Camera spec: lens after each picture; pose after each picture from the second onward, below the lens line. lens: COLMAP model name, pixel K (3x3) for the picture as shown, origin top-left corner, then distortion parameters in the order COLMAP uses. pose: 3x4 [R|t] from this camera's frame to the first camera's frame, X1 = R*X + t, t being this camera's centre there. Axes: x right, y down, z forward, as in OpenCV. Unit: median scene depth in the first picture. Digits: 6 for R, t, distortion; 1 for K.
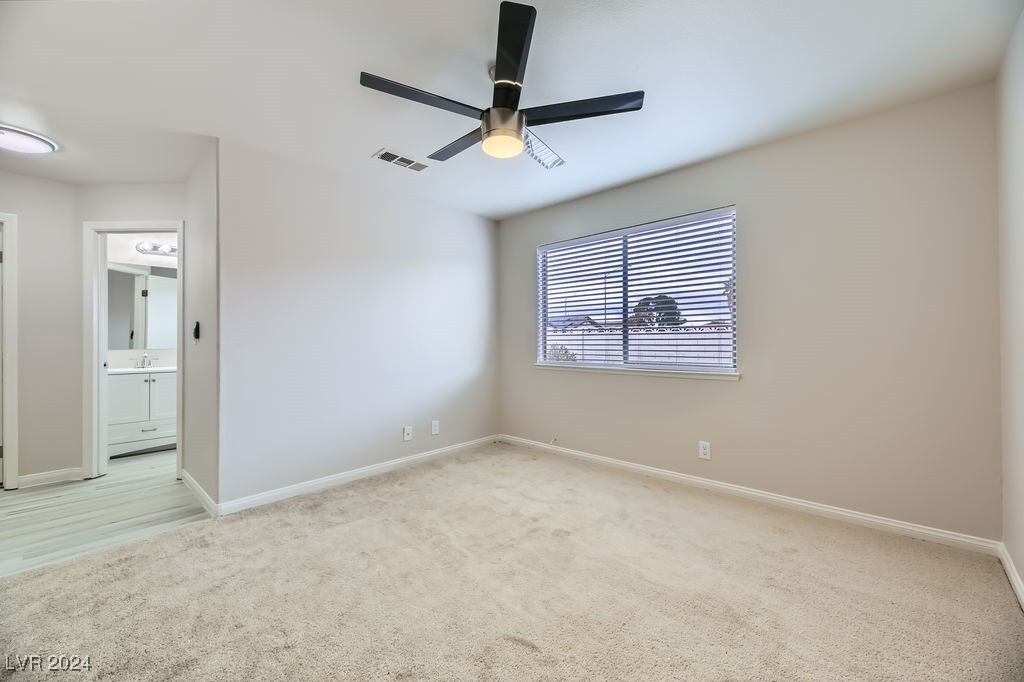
lens RADIAL K [[412.4, 0, 511.7], [0, 412.4, 337.9], [0, 0, 1]] dist [0.015618, -0.002873]
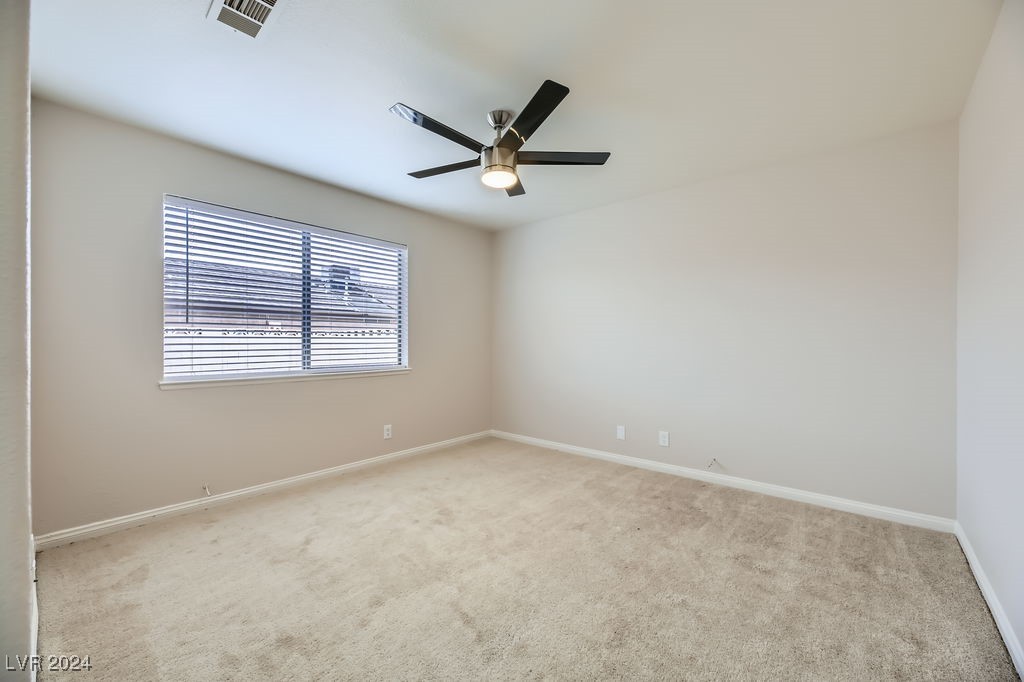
lens RADIAL K [[412.4, 0, 512.2], [0, 412.4, 344.2], [0, 0, 1]] dist [0.015618, -0.002873]
pose [[-0.061239, 0.006855, 0.998100, -0.683296], [-0.001453, 0.999975, -0.006957, 0.011415], [-0.998122, -0.001876, -0.061227, 0.586528]]
